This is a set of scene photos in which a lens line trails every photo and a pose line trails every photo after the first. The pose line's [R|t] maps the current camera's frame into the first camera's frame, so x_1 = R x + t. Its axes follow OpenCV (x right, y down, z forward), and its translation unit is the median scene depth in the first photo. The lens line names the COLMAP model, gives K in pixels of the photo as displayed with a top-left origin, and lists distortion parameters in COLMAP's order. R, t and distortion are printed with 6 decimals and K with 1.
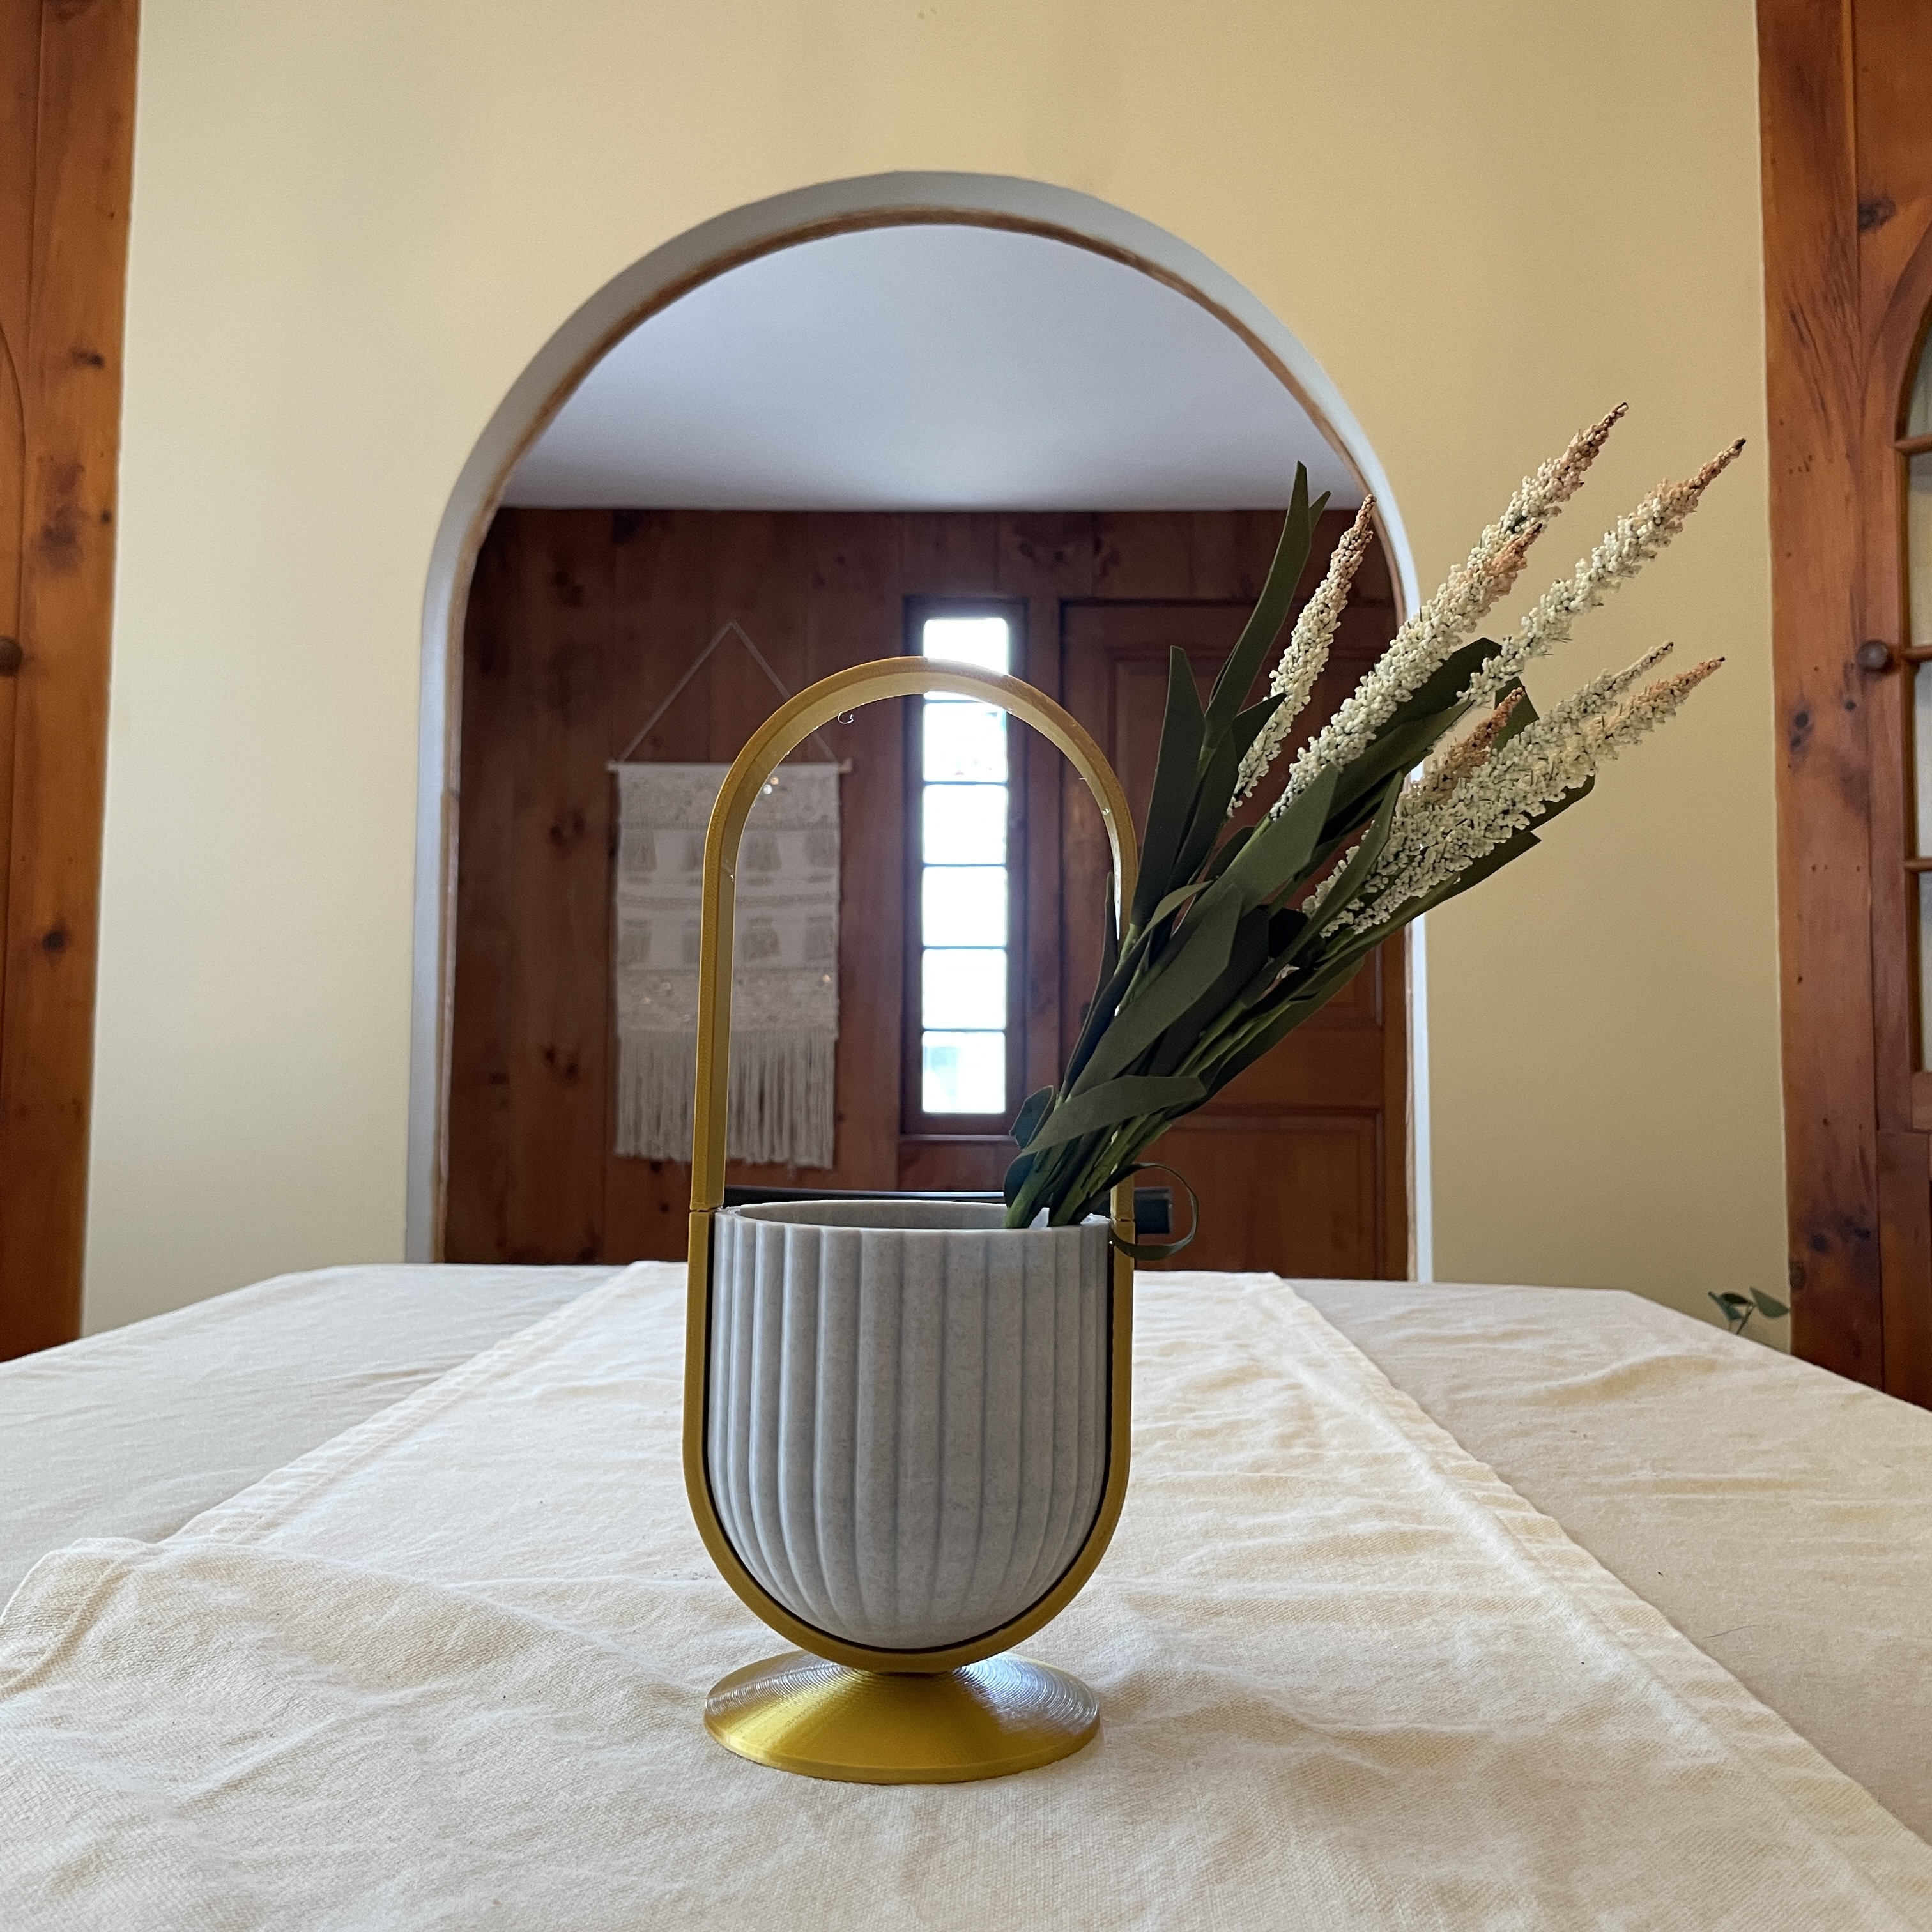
lens RADIAL K [[2032.4, 0, 987.4], [0, 2032.4, 932.7], [0, 0, 1]] dist [0.037359, 0.000000]
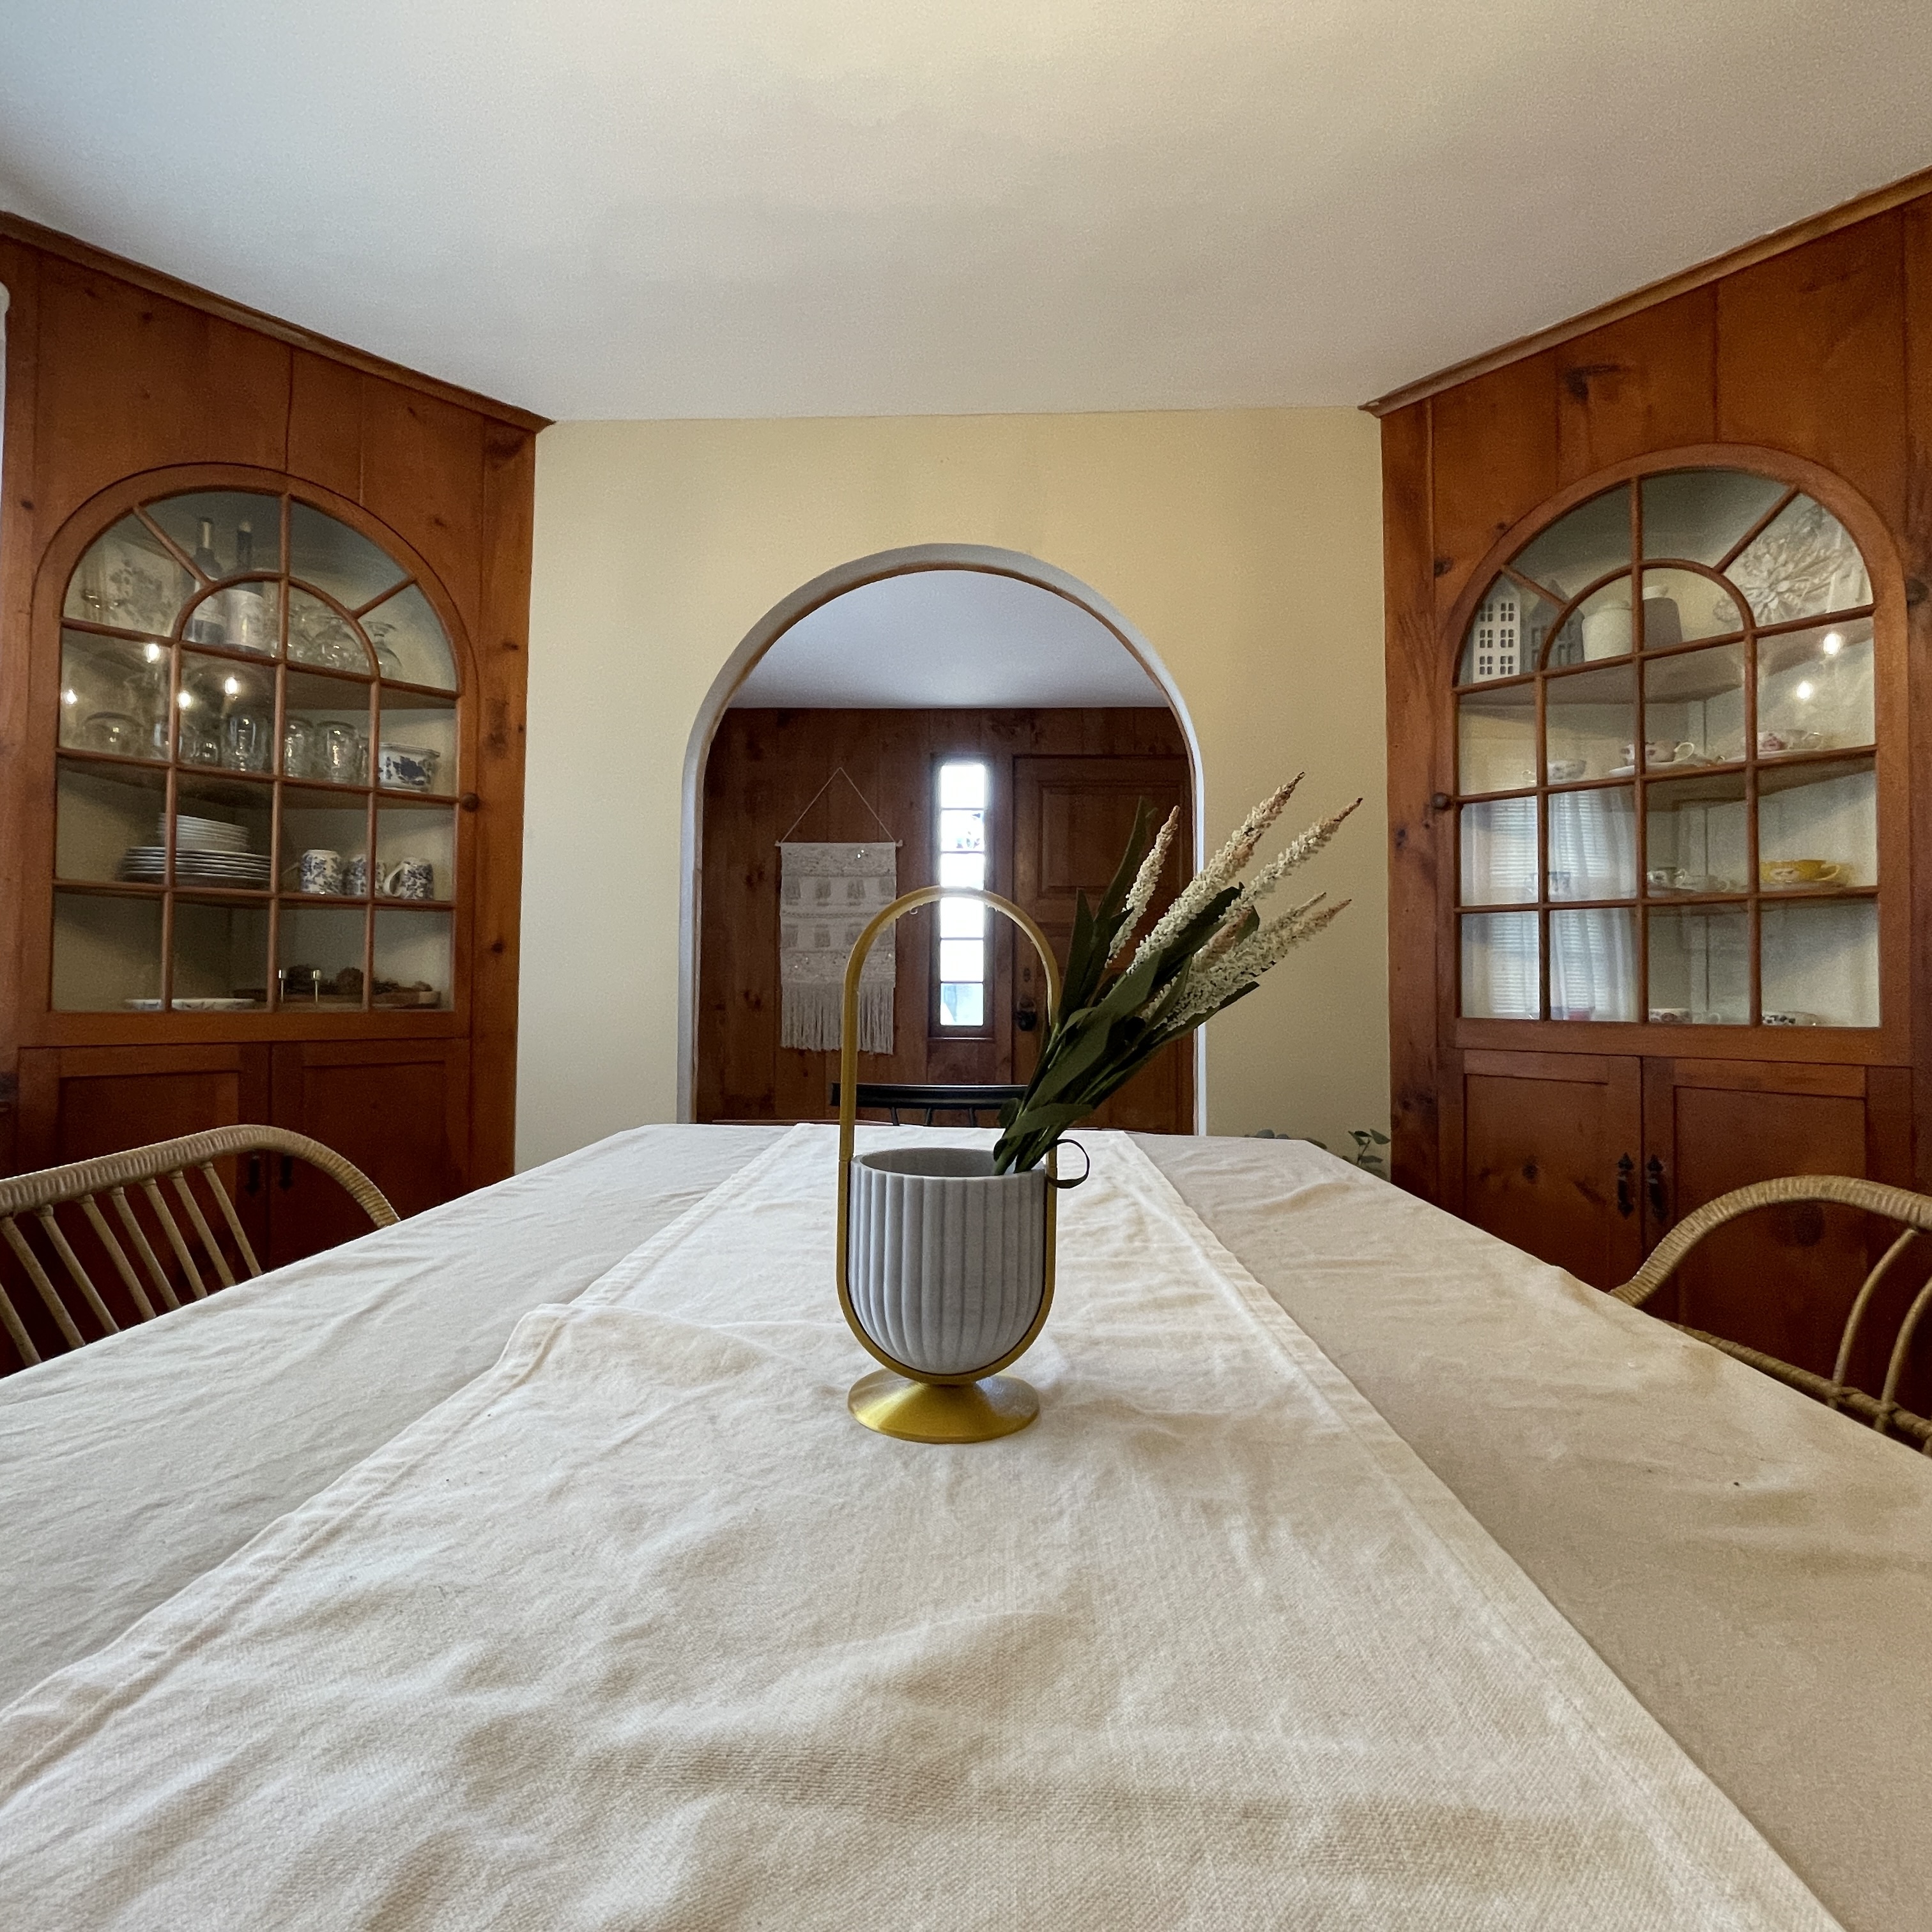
lens RADIAL K [[1073.9, 0, 955.5], [0, 1073.9, 958.2], [0, 0, 1]] dist [0.001821, 0.001014]
pose [[0.999870, 0.000580, -0.016100, -0.009162], [0.000040, 0.999259, 0.038483, -0.080463], [0.016110, -0.038478, 0.999130, -0.047296]]
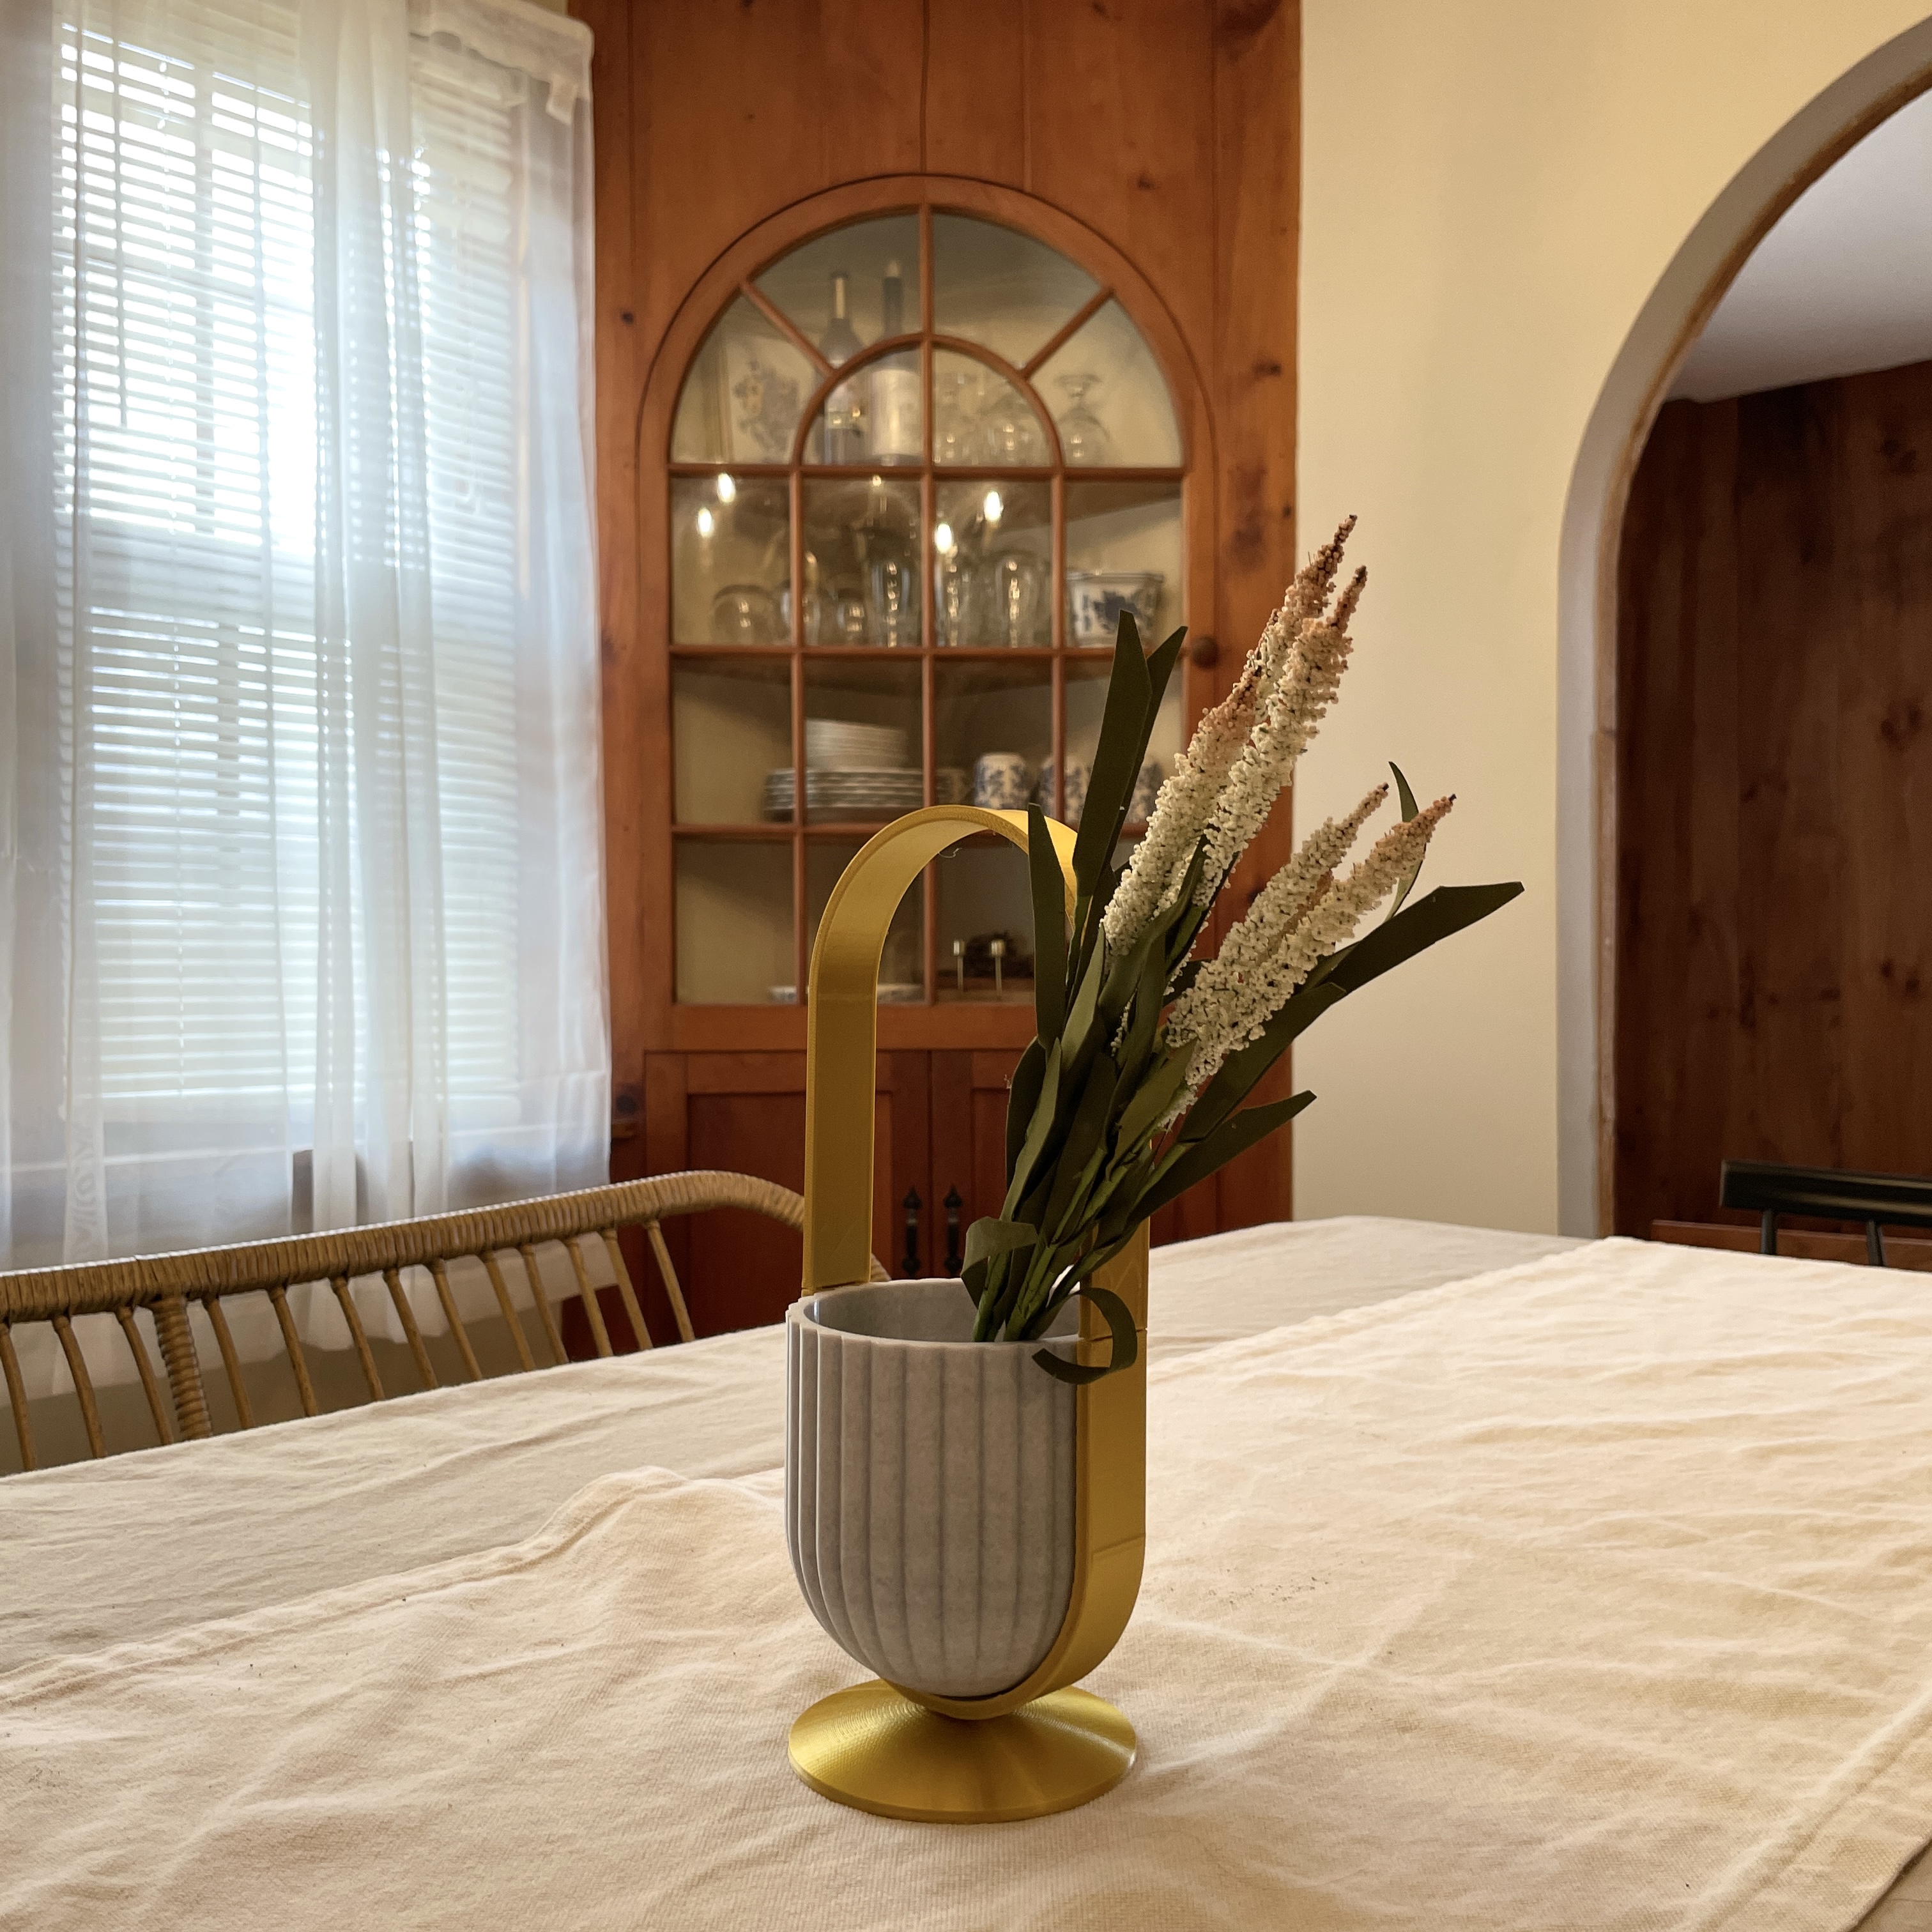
lens RADIAL K [[2032.4, 0, 959.0], [0, 2032.4, 982.6], [0, 0, 1]] dist [0.037359, 0.000000]
pose [[0.745918, -0.001198, -0.666037, 0.539438], [0.055503, 0.996632, 0.060367, -0.082382], [0.663721, -0.081996, 0.743472, 0.144280]]
